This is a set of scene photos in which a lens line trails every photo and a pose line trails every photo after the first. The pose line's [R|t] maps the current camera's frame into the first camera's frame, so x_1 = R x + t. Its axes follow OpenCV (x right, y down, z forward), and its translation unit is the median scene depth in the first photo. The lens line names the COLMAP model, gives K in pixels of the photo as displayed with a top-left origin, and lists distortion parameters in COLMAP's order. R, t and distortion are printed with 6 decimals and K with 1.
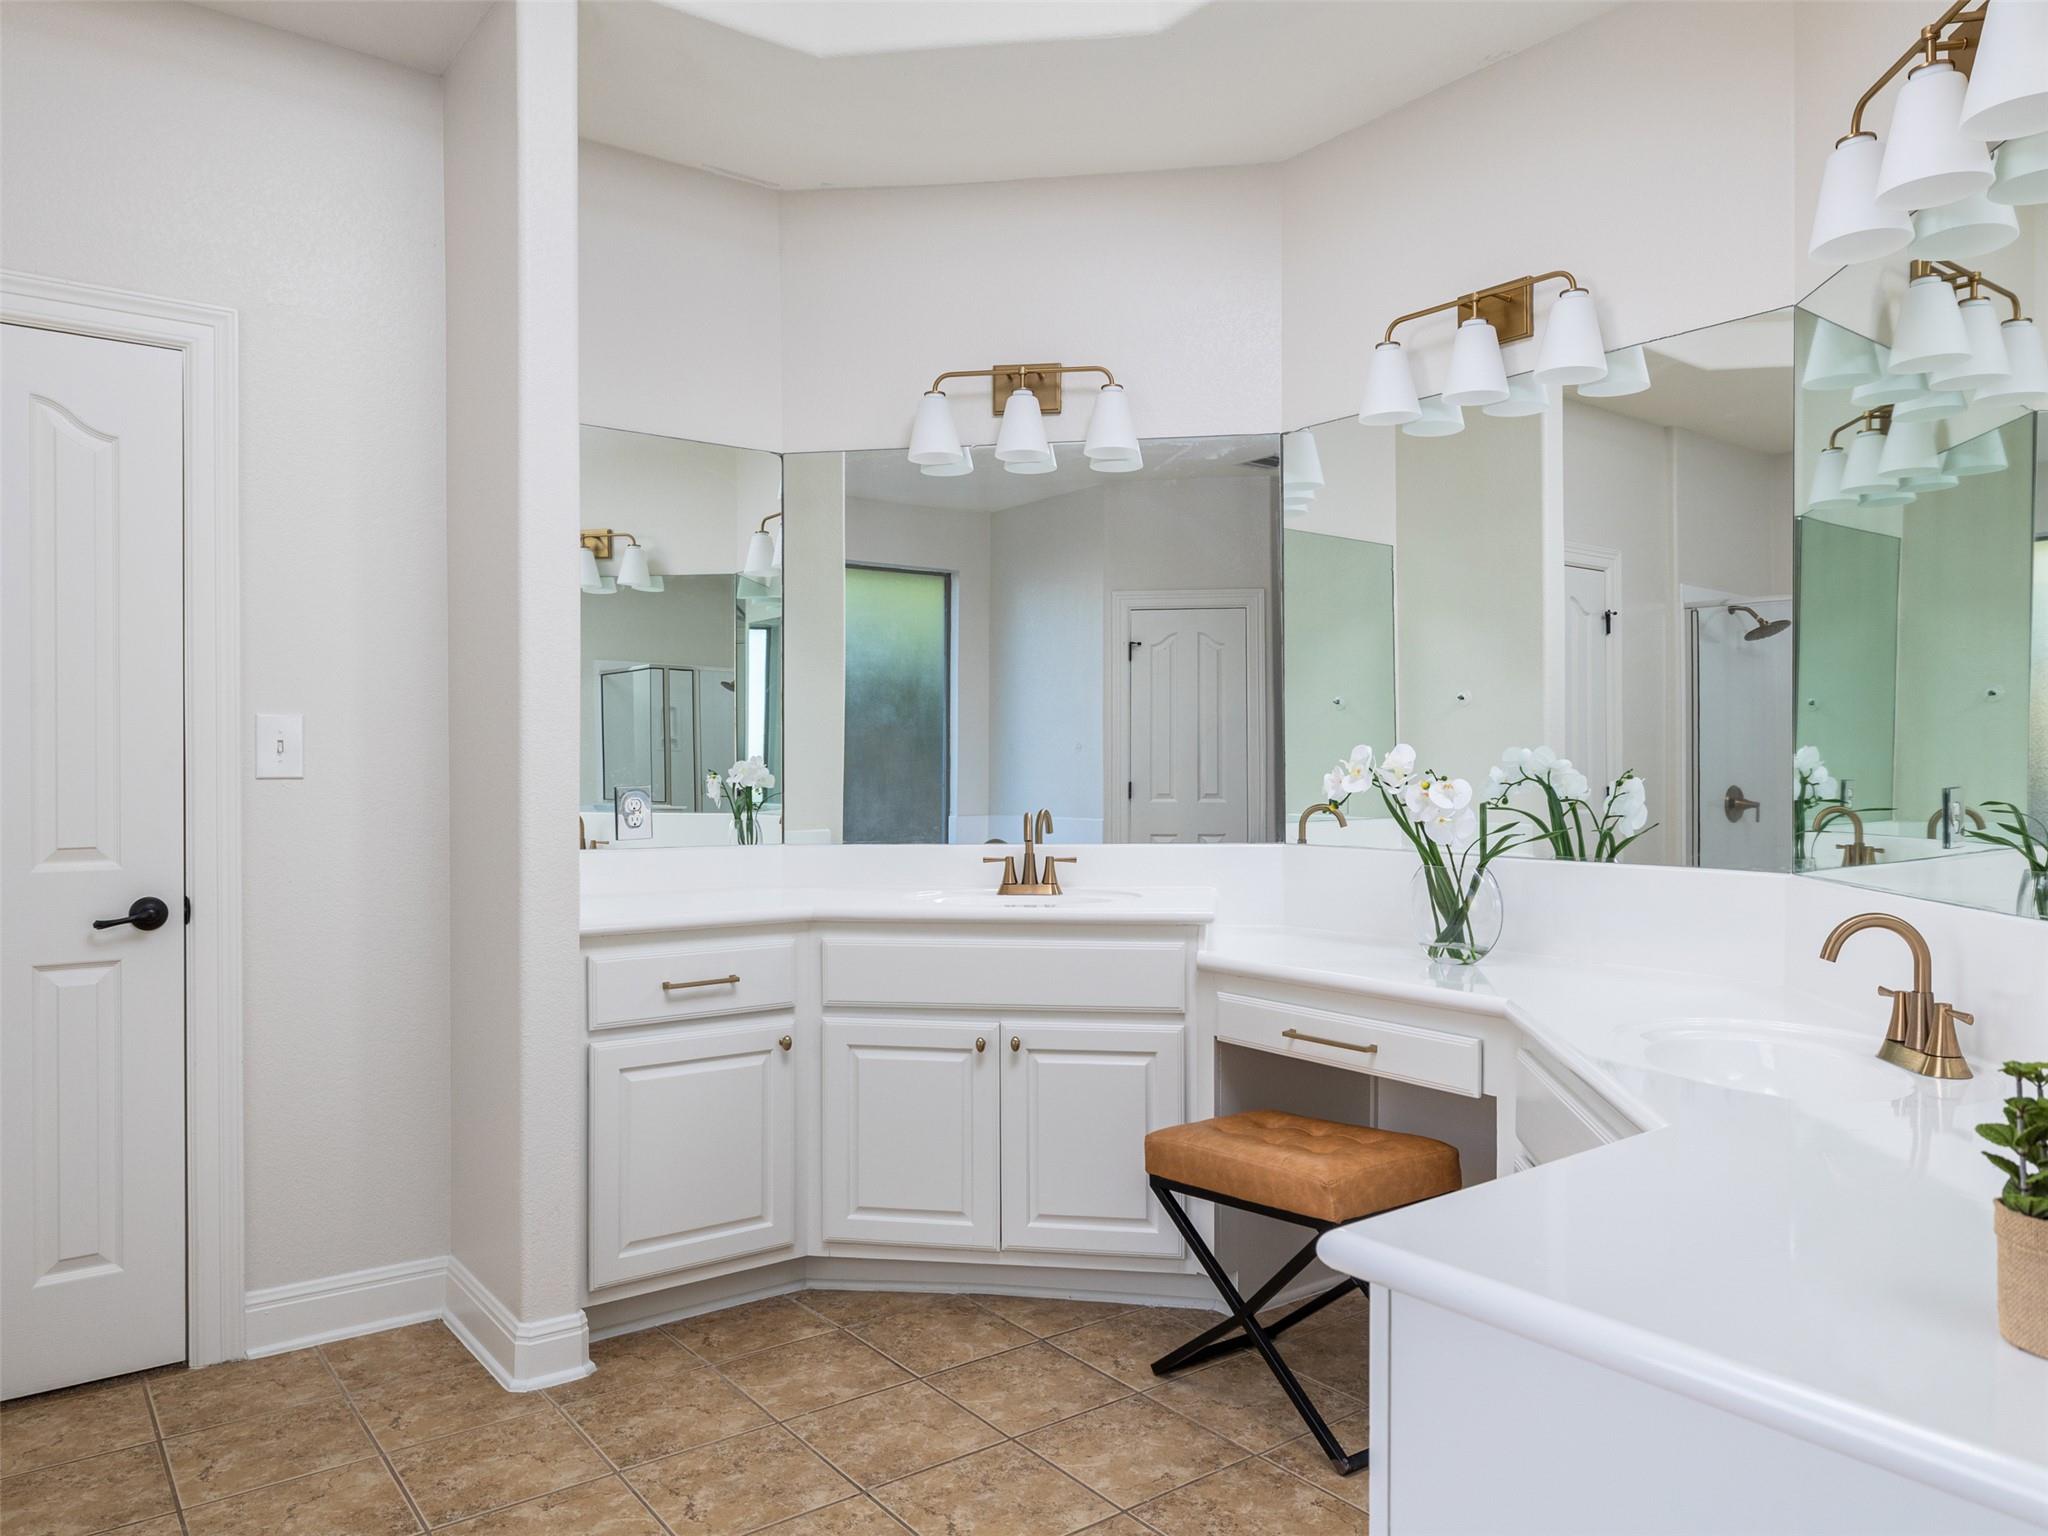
lens RADIAL K [[1391.9, 0, 1024.1], [0, 1391.9, 781.5], [0, 0, 1]] dist [-0.004723, 0.002386]
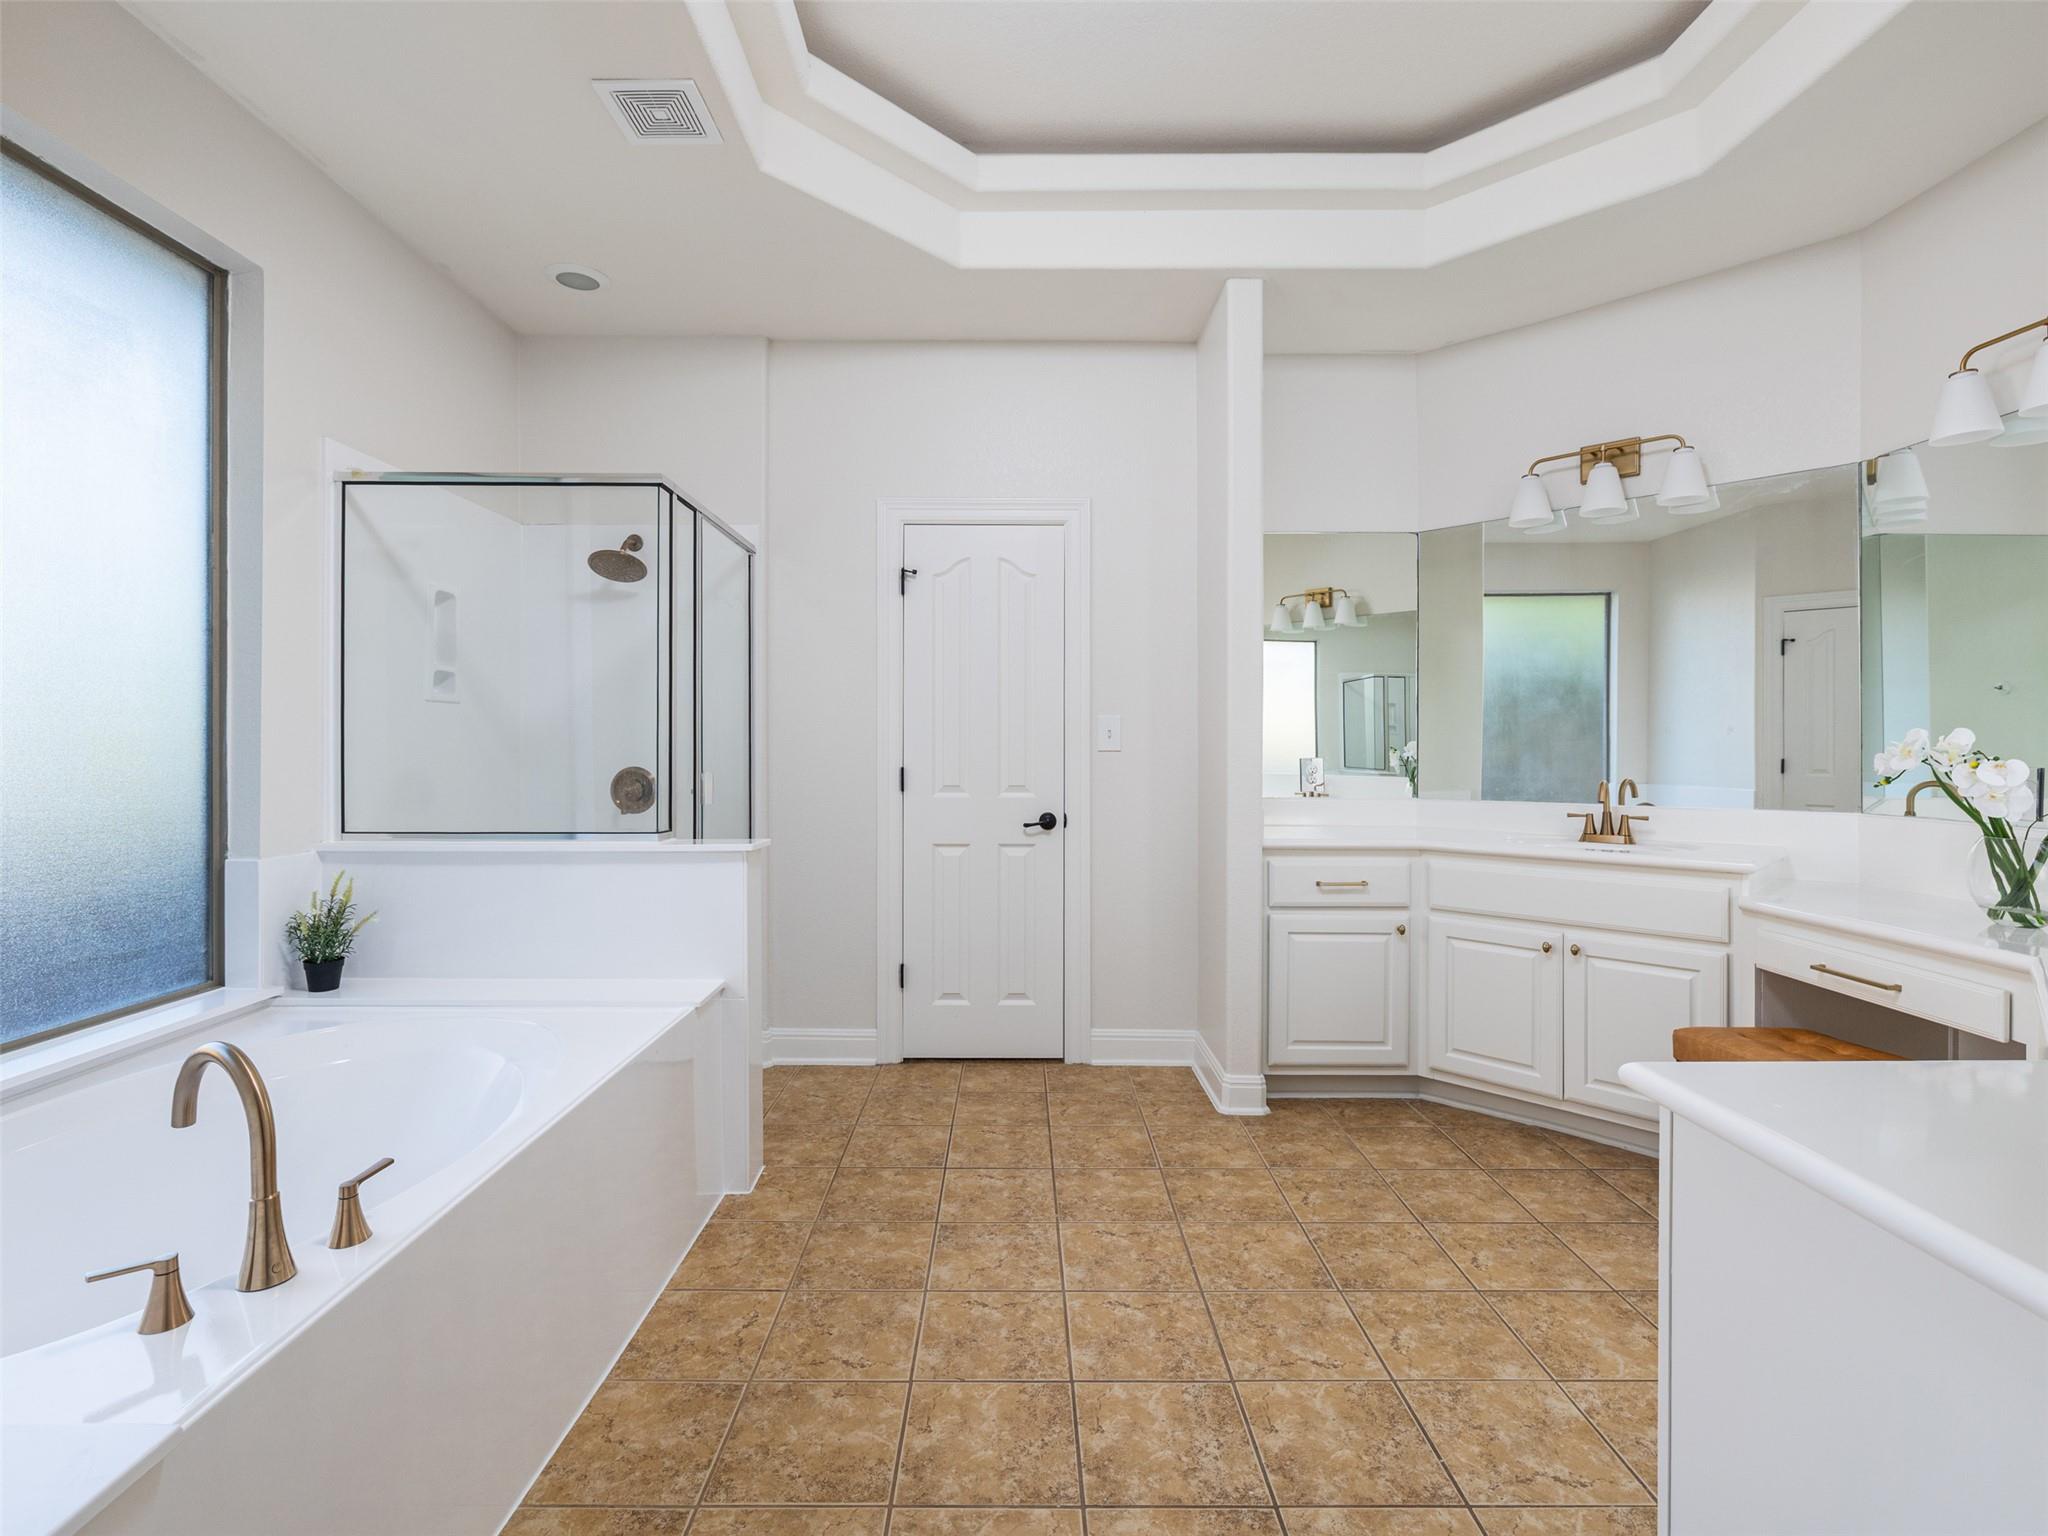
lens RADIAL K [[966.0, 0, 1018.6], [0, 966.0, 762.2], [0, 0, 1]] dist [-0.002109, -0.000268]
pose [[0.800718, 0.014155, -0.598874, 0.127973], [-0.009098, 0.999893, 0.011470, -0.001057], [0.598972, -0.003736, 0.800761, -0.087020]]
